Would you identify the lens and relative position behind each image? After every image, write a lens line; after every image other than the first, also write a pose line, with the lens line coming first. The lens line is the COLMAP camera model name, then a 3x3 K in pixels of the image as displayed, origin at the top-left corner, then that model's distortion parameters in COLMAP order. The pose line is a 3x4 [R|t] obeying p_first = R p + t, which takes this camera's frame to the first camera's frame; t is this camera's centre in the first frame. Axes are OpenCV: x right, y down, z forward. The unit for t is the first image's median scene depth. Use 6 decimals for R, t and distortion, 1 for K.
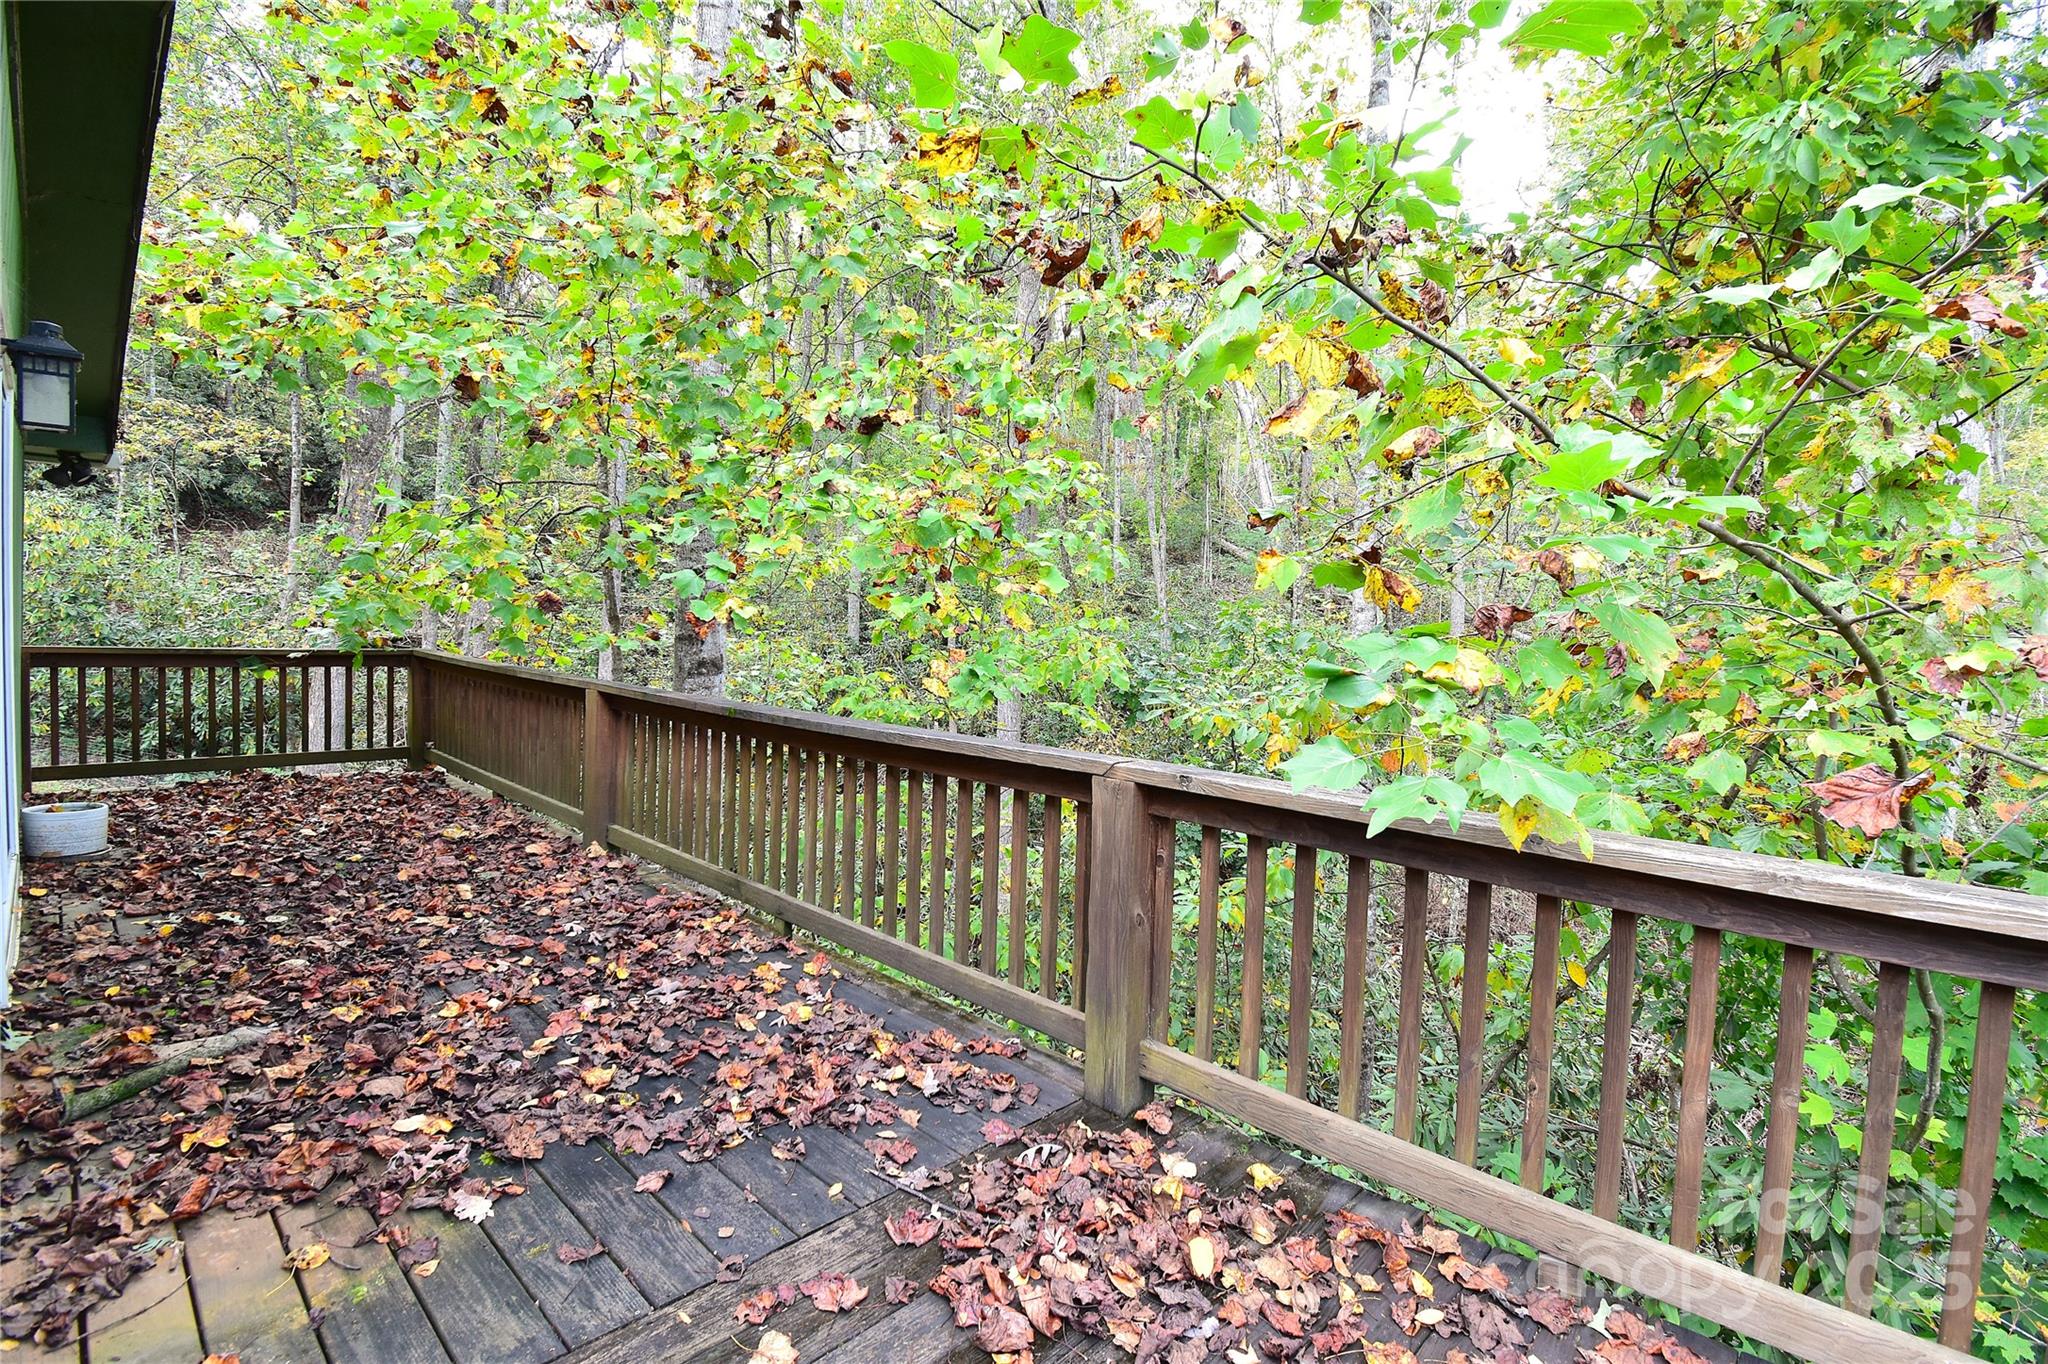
lens RADIAL K [[913.9, 0, 1032.7], [0, 913.9, 674.4], [0, 0, 1]] dist [-0.000023, -0.017530]
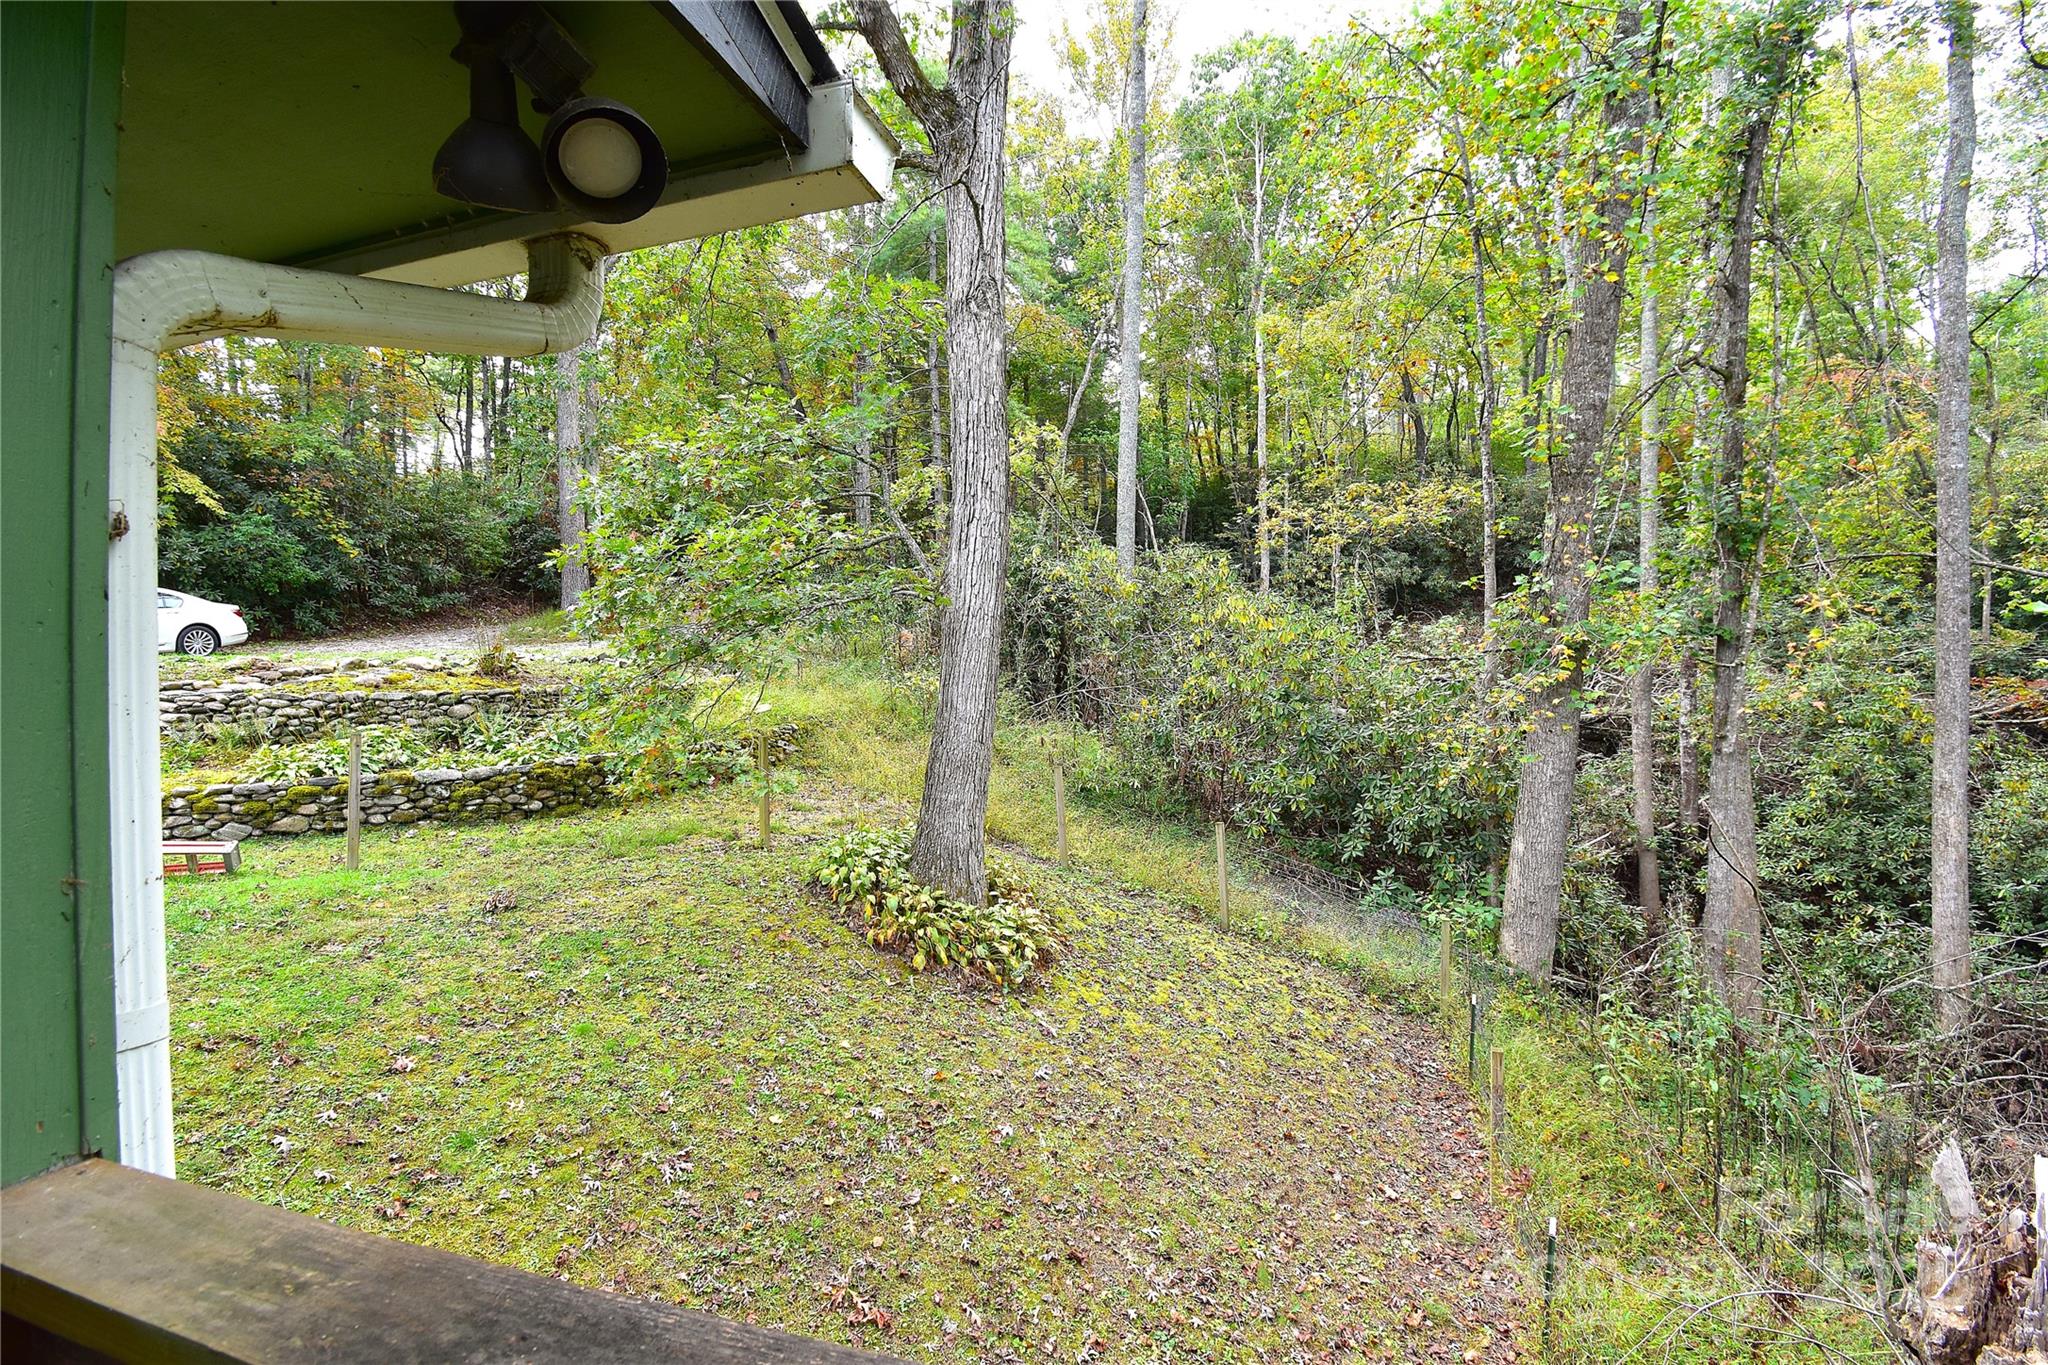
lens RADIAL K [[913.9, 0, 1032.7], [0, 913.9, 674.9], [0, 0, 1]] dist [-0.000023, -0.017530]
pose [[0.417062, -0.065978, -0.906480, -1.645772], [-0.004957, 0.997182, -0.074860, -0.183925], [0.908865, 0.035715, 0.415560, 1.926736]]
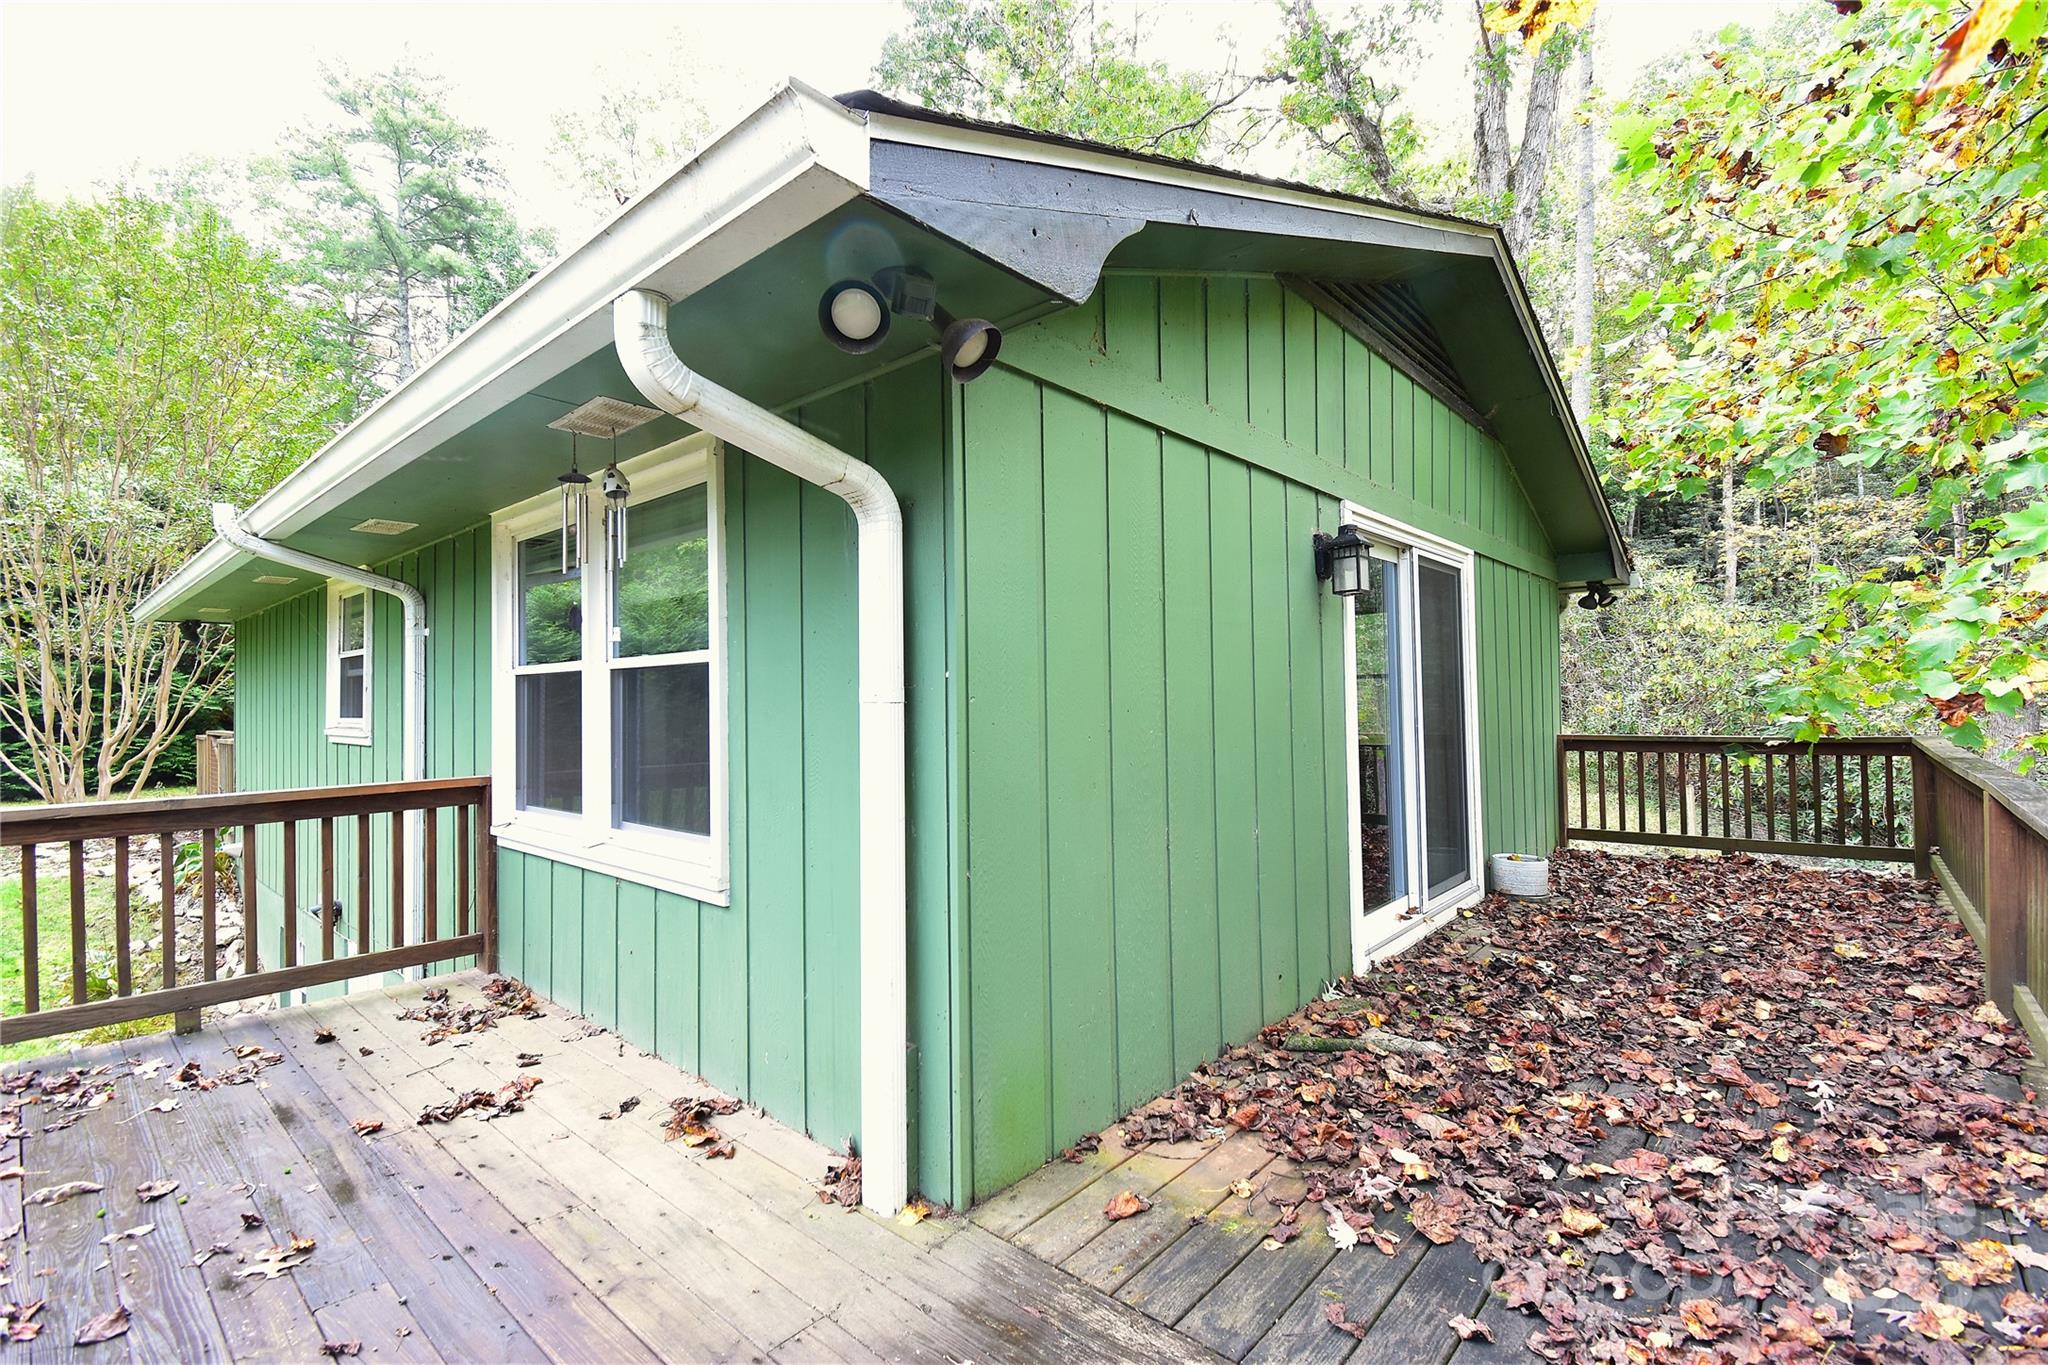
lens RADIAL K [[913.9, 0, 1032.7], [0, 913.9, 674.9], [0, 0, 1]] dist [-0.000023, -0.017530]
pose [[0.023245, -0.068237, -0.997398, 0.323499], [-0.027449, 0.997248, -0.068867, -0.005690], [0.999353, 0.028979, 0.021308, 0.345667]]
